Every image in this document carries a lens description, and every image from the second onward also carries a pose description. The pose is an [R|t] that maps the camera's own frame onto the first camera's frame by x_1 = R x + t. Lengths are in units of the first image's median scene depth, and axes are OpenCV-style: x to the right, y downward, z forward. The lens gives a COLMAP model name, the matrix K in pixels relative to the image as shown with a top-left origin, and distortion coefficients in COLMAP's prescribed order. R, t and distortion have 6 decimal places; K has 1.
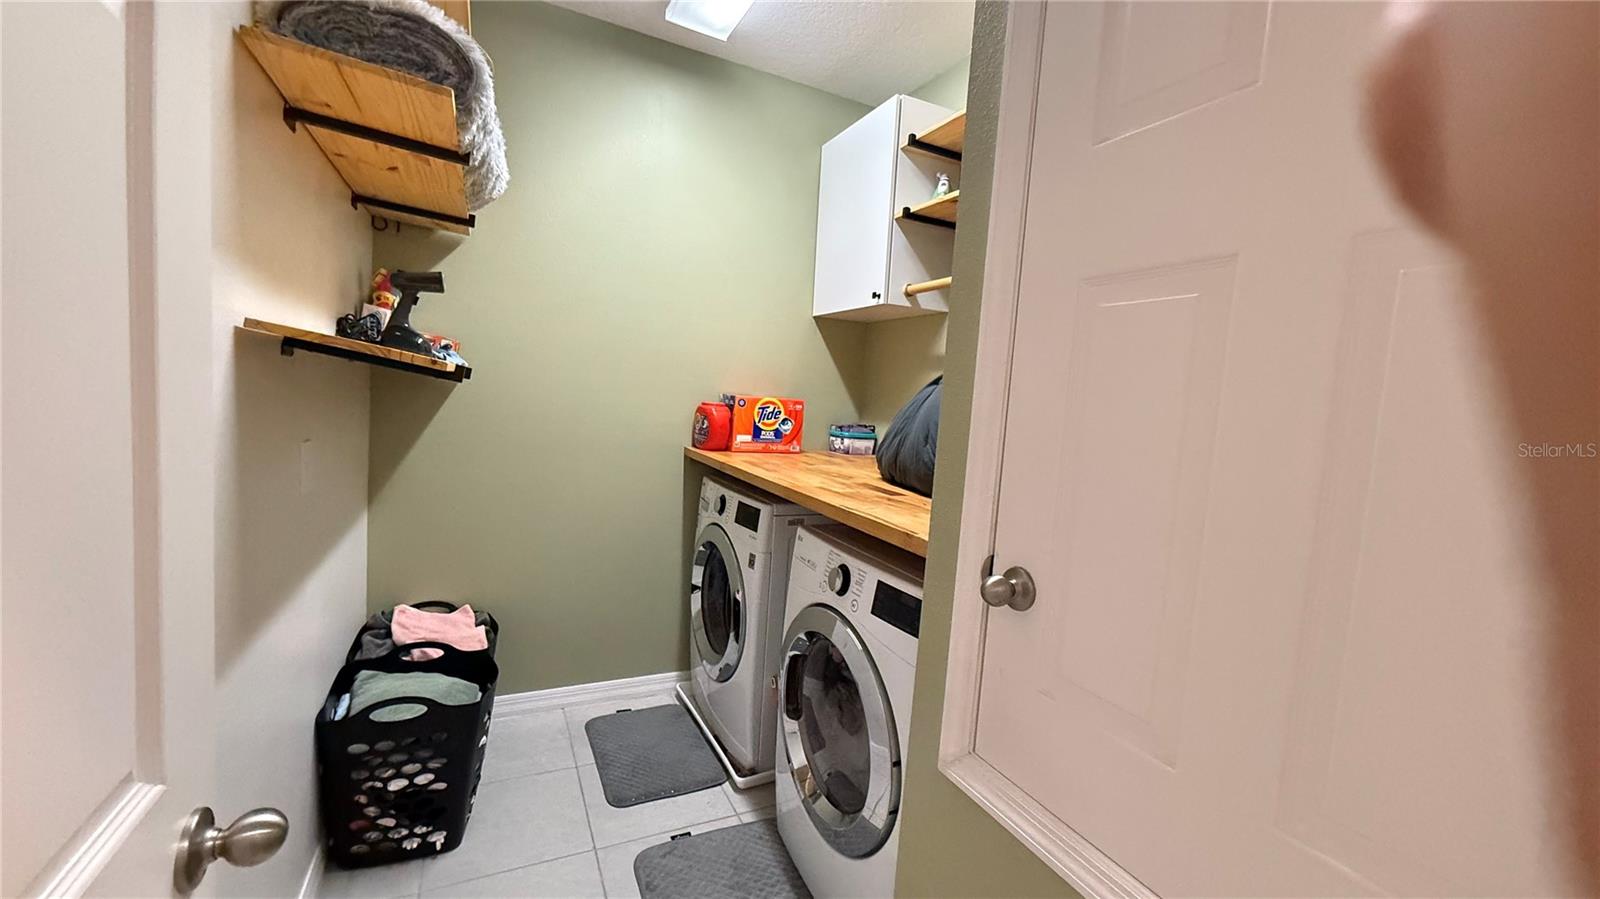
lens RADIAL K [[638.5, 0, 804.7], [0, 638.5, 450.5], [0, 0, 1]] dist [-0.000162, -0.000179]
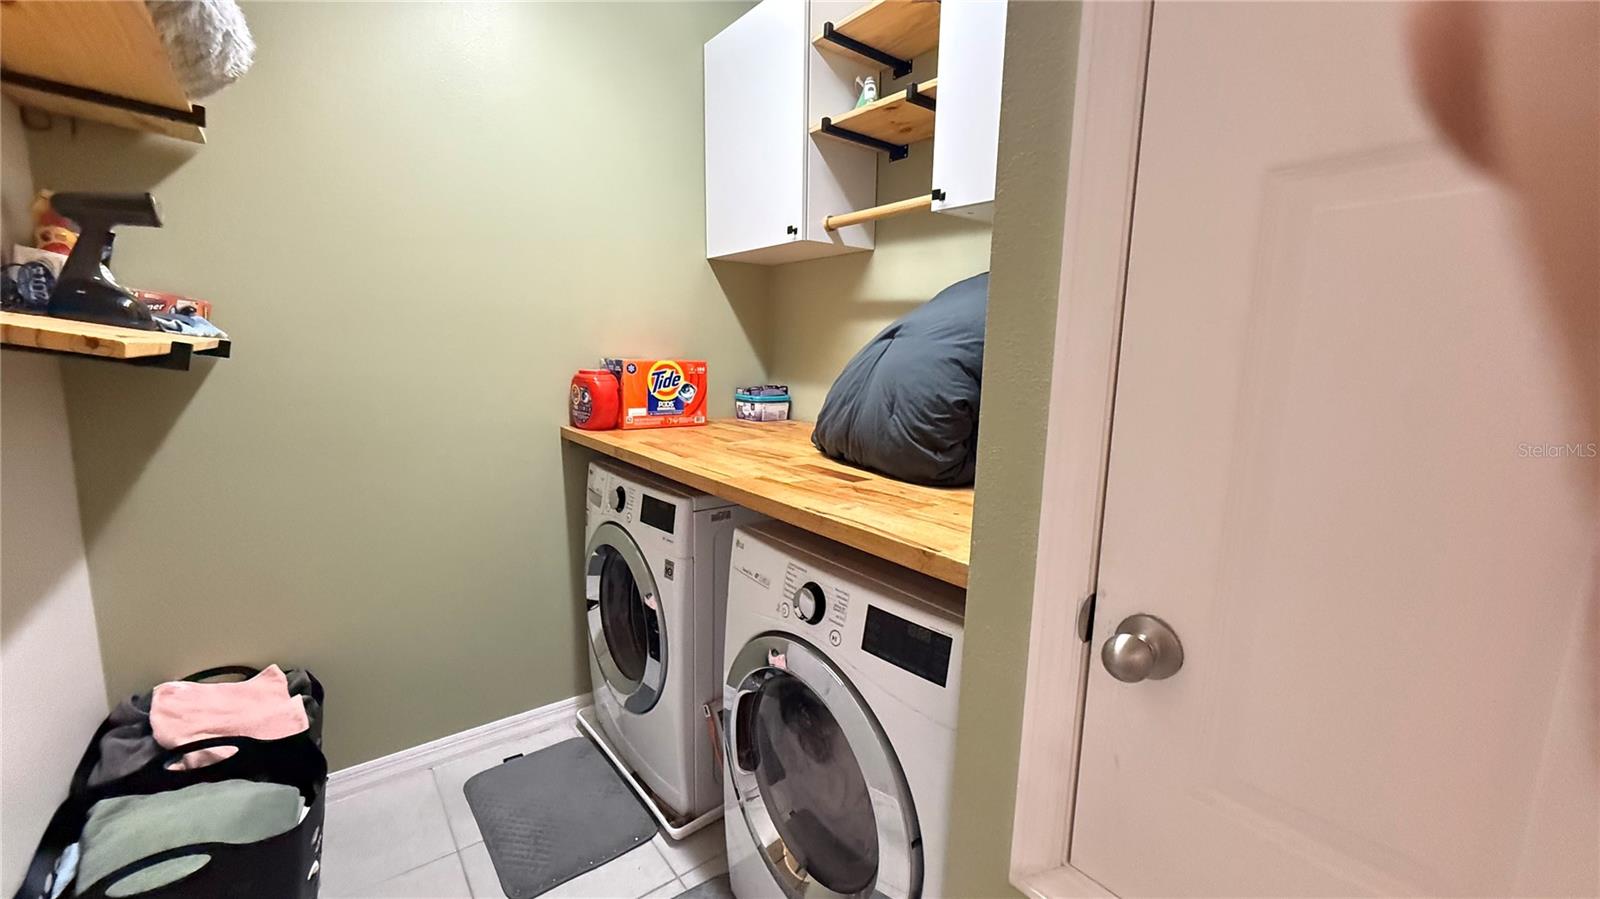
lens RADIAL K [[638.5, 0, 804.7], [0, 638.5, 450.5], [0, 0, 1]] dist [-0.000162, -0.000179]
pose [[0.977281, -0.076134, 0.197799, -0.062399], [0.060740, 0.994716, 0.082772, -0.030268], [-0.203056, -0.068877, 0.976742, 0.191155]]
